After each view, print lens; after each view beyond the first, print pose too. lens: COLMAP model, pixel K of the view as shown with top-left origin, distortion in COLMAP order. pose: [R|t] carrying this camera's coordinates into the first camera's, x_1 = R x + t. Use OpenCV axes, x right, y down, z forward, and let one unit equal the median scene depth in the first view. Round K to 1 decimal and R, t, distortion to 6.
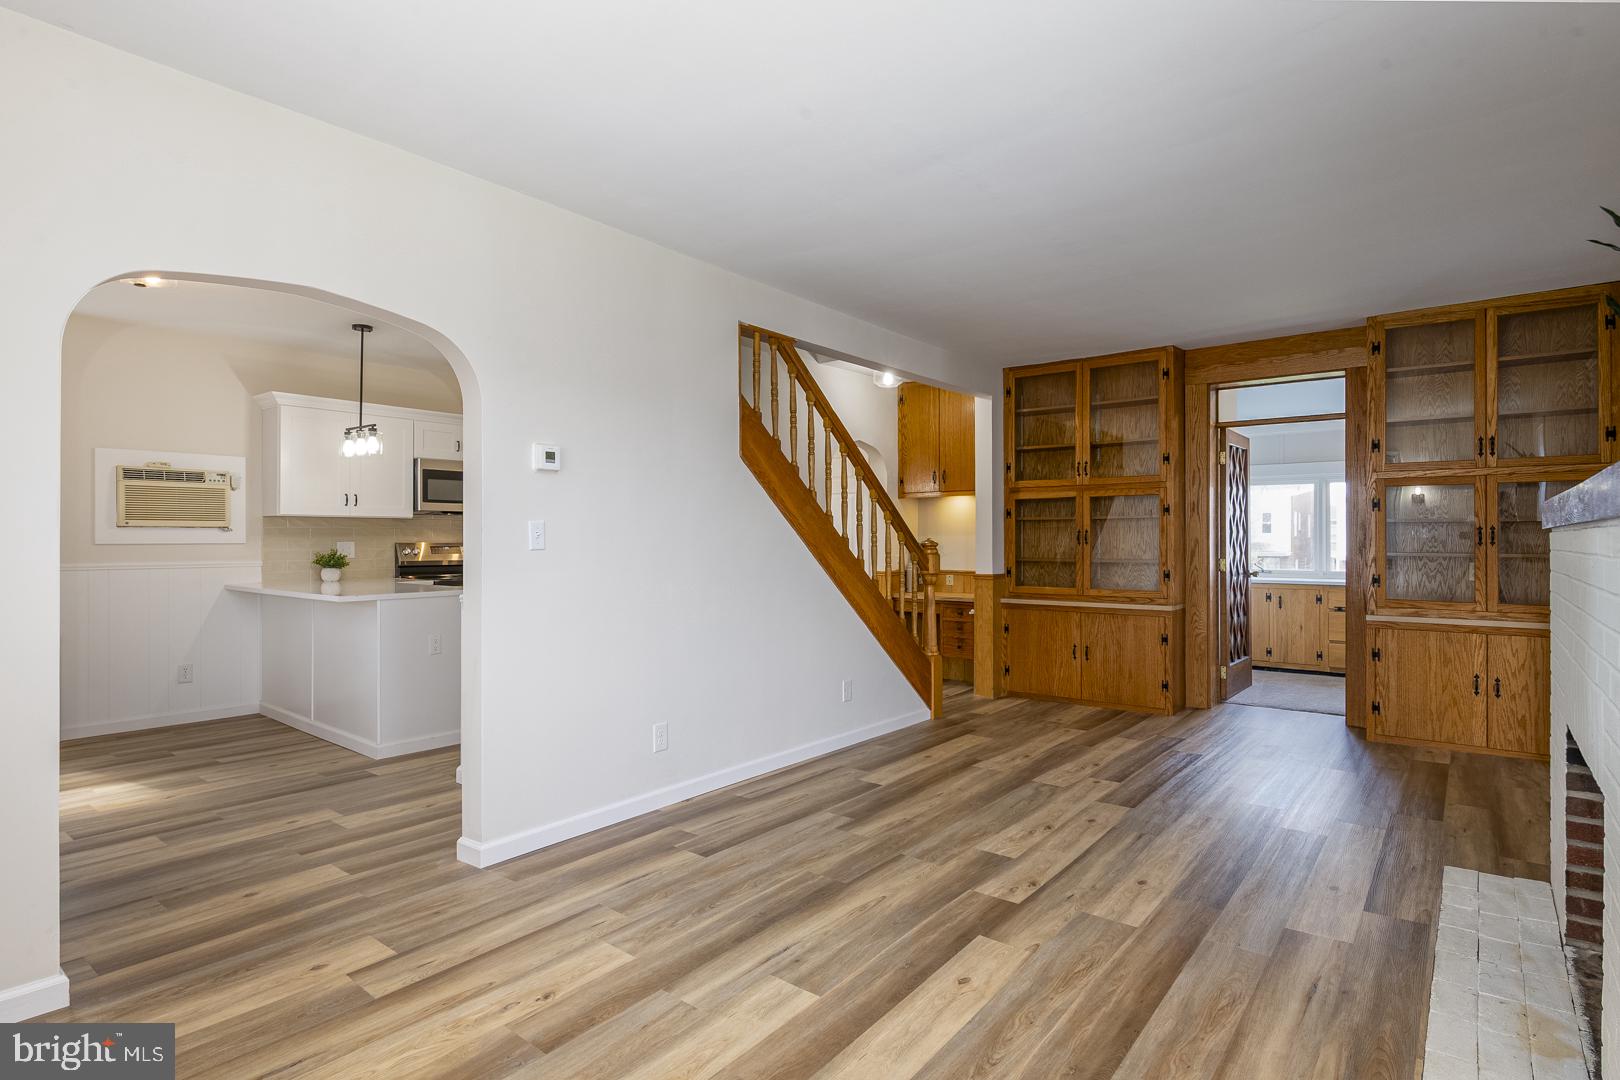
lens RADIAL K [[817.6, 0, 796.7], [0, 817.6, 534.2], [0, 0, 1]] dist [-0.000219, -0.002579]
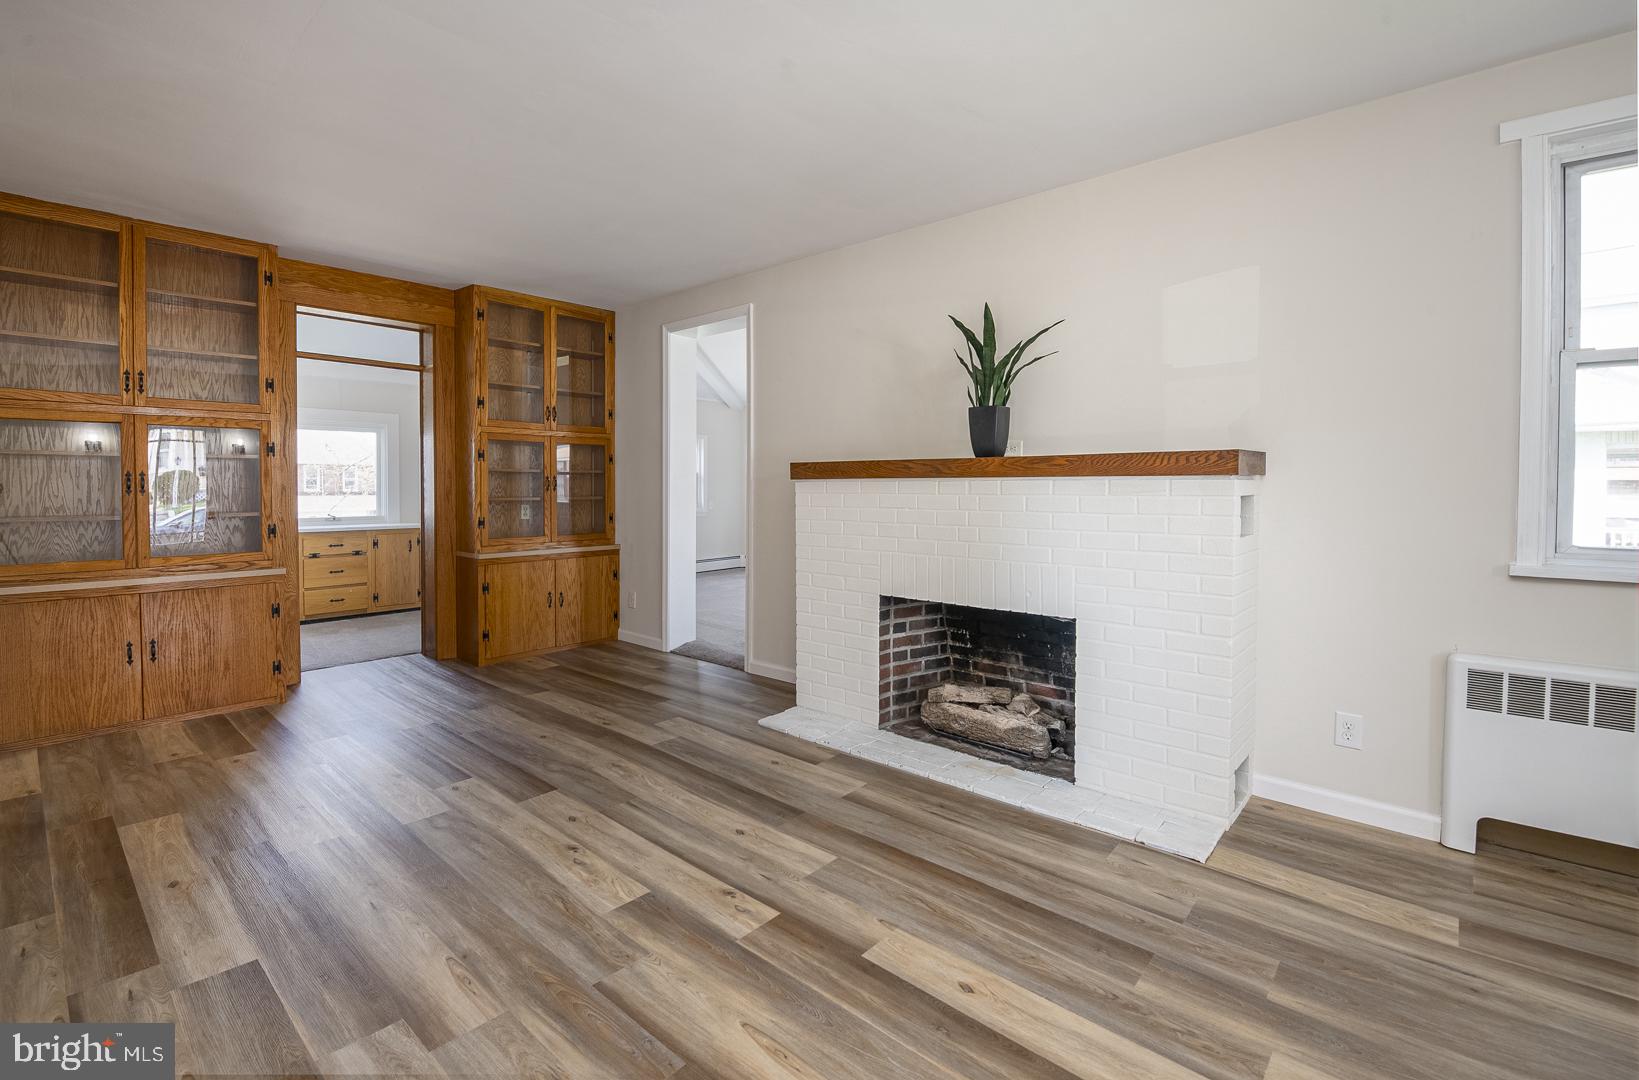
lens RADIAL K [[729.7, 0, 789.6], [0, 729.7, 507.8], [0, 0, 1]] dist [-0.012105, -0.004243]
pose [[0.073660, -0.030152, 0.996827, -0.379786], [-0.006879, 0.999504, 0.030741, 0.003230], [-0.997260, -0.009121, 0.073416, 0.752015]]
